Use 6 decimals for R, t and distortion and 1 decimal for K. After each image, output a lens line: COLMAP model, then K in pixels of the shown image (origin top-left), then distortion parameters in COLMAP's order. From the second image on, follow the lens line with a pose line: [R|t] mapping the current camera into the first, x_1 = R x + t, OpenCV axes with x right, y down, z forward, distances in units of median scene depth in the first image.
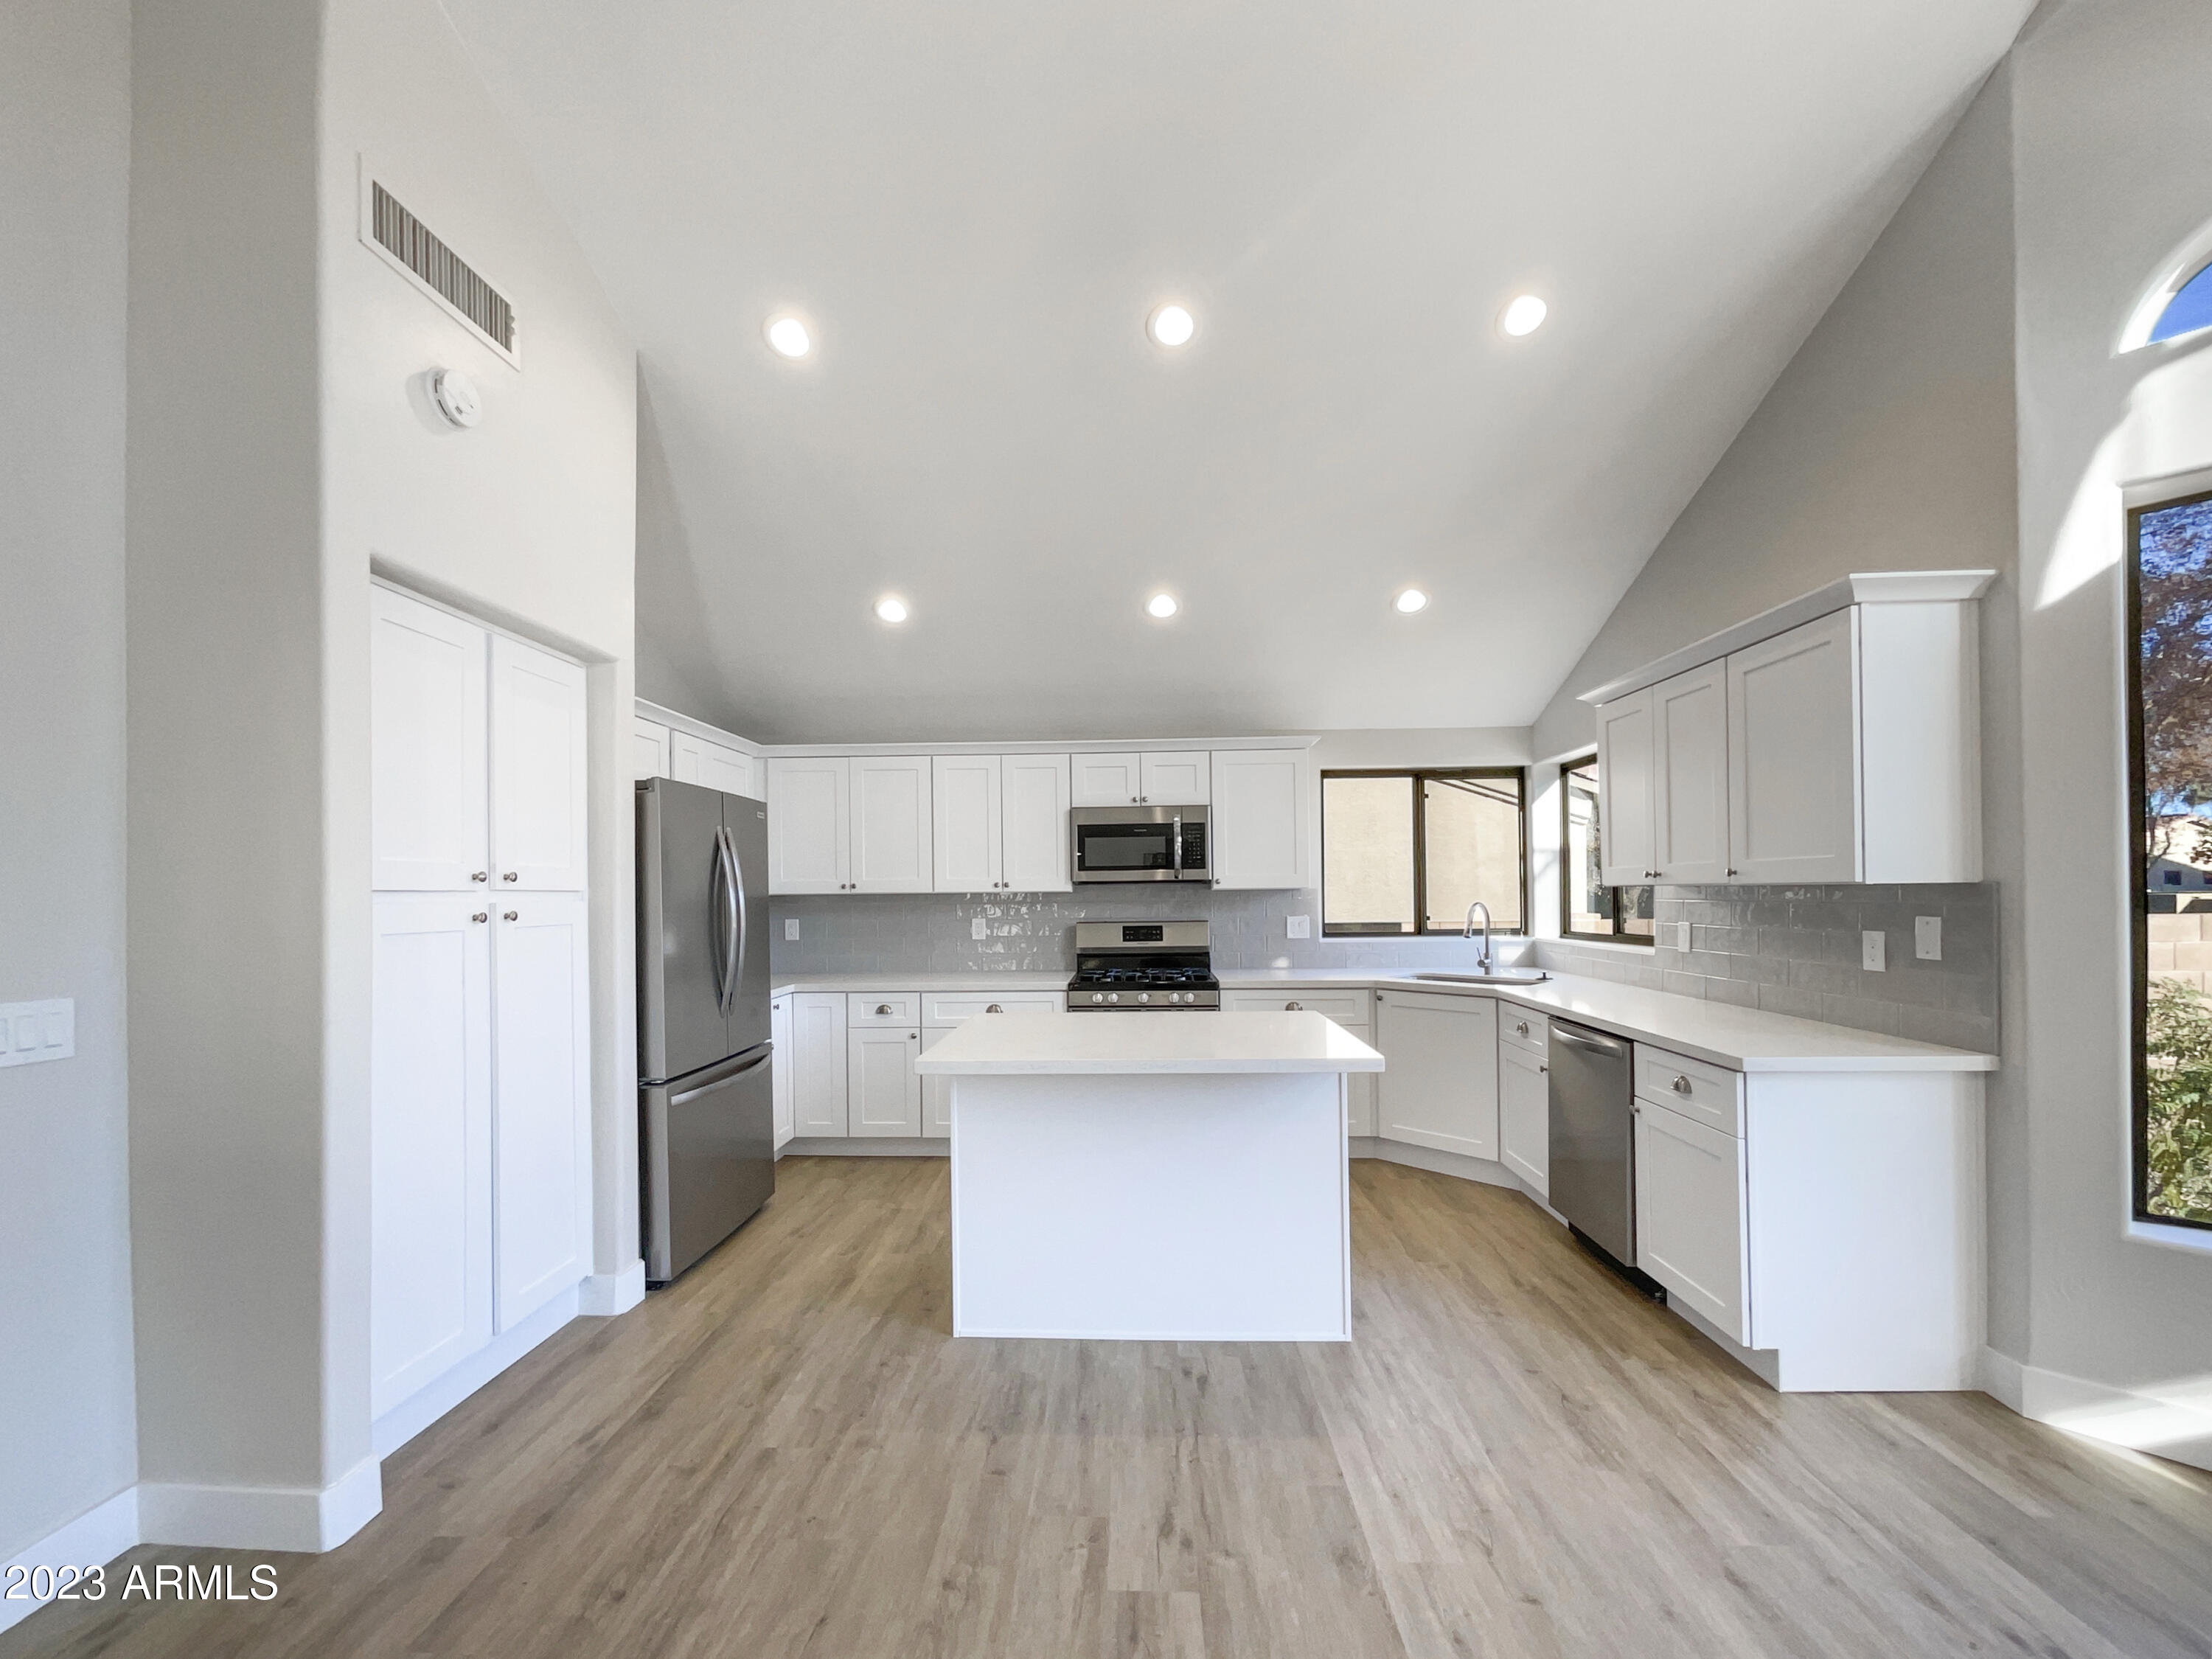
lens RADIAL K [[898.4, 0, 1110.3], [0, 898.4, 879.0], [0, 0, 1]] dist [-0.000761, 0.000187]
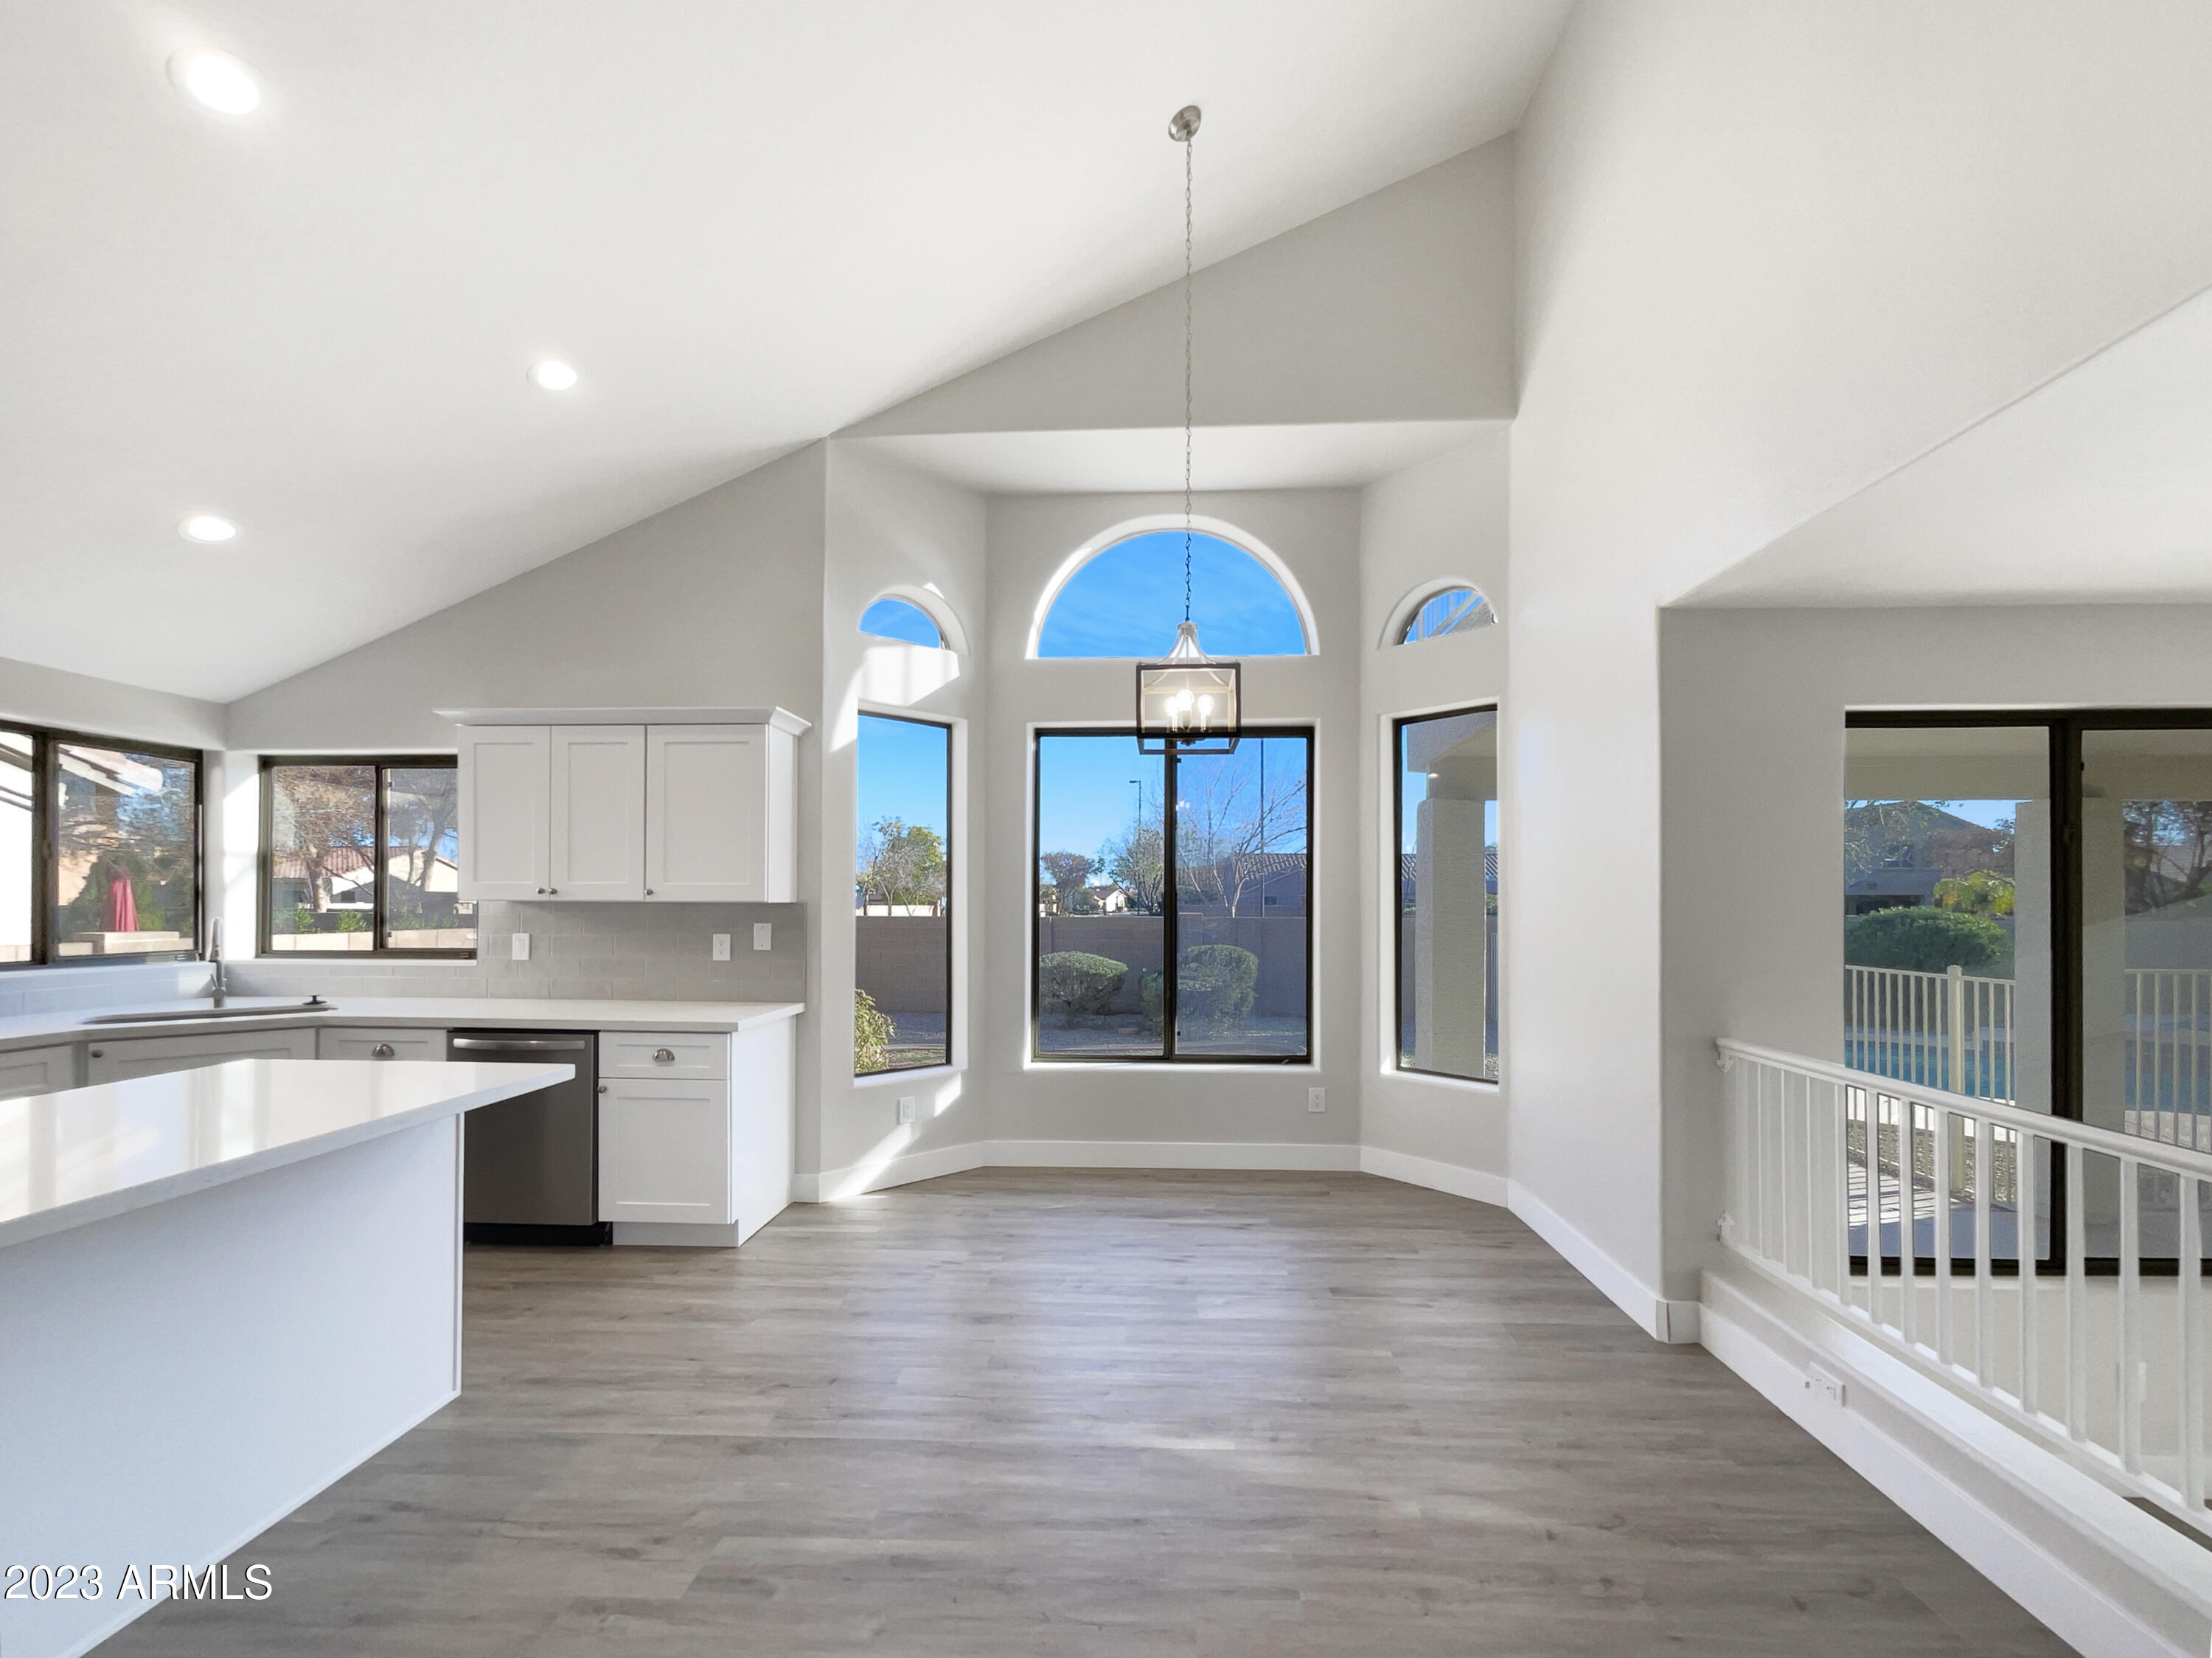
lens RADIAL K [[898.6, 0, 1110.3], [0, 898.6, 878.5], [0, 0, 1]] dist [-0.000761, 0.000187]
pose [[0.024728, 0.039732, 0.998904, -0.657826], [-0.021490, 0.999000, -0.039203, 0.010578], [-0.999463, -0.020497, 0.025557, 0.326131]]
